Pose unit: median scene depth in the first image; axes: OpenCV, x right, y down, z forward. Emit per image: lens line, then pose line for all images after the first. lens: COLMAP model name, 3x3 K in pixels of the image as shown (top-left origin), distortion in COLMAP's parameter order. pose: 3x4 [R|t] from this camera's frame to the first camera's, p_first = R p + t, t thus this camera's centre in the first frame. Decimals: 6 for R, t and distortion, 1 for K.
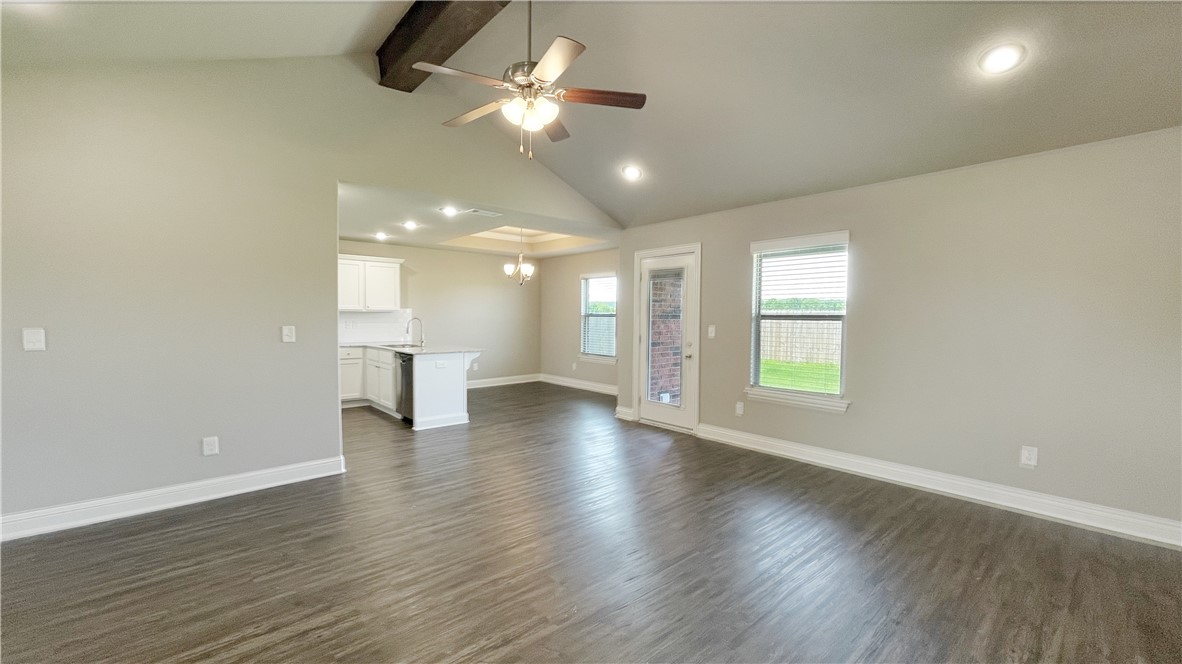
lens RADIAL K [[477.1, 0, 591.0], [0, 477.1, 332.0], [0, 0, 1]] dist [0.000079, 0.000004]
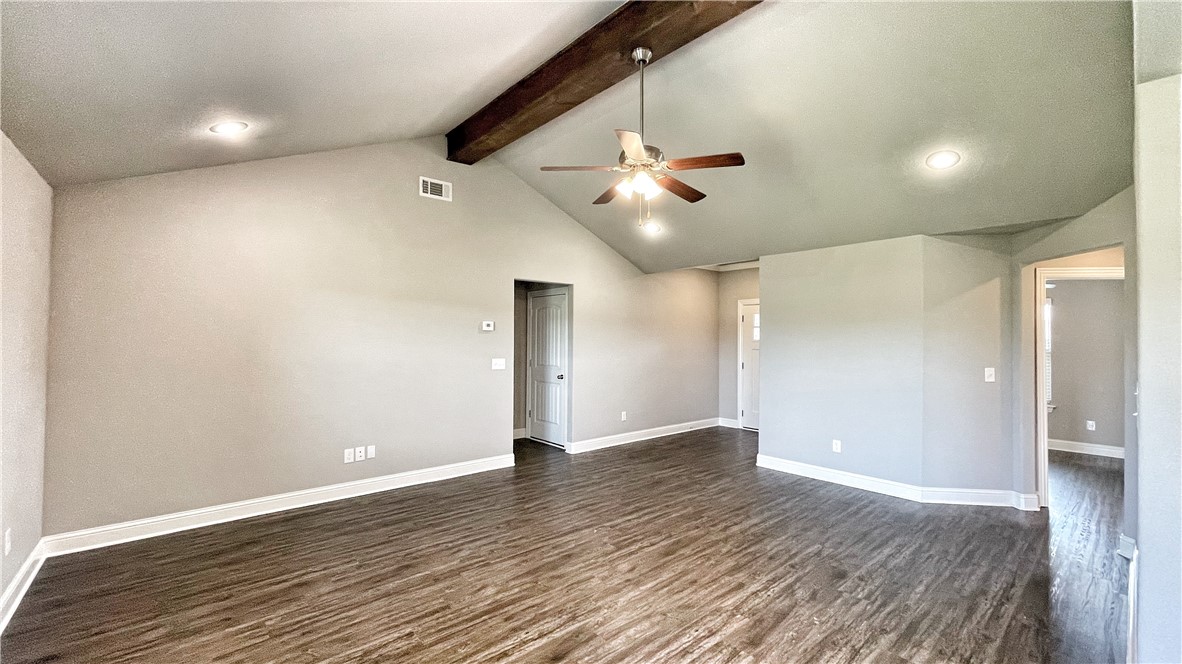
lens RADIAL K [[477.1, 0, 591.0], [0, 477.1, 332.0], [0, 0, 1]] dist [0.000079, 0.000004]
pose [[-0.999900, -0.011112, 0.008719, -0.021192], [-0.010900, 0.999651, 0.024070, -0.128547], [-0.008983, 0.023973, -0.999672, 2.107484]]
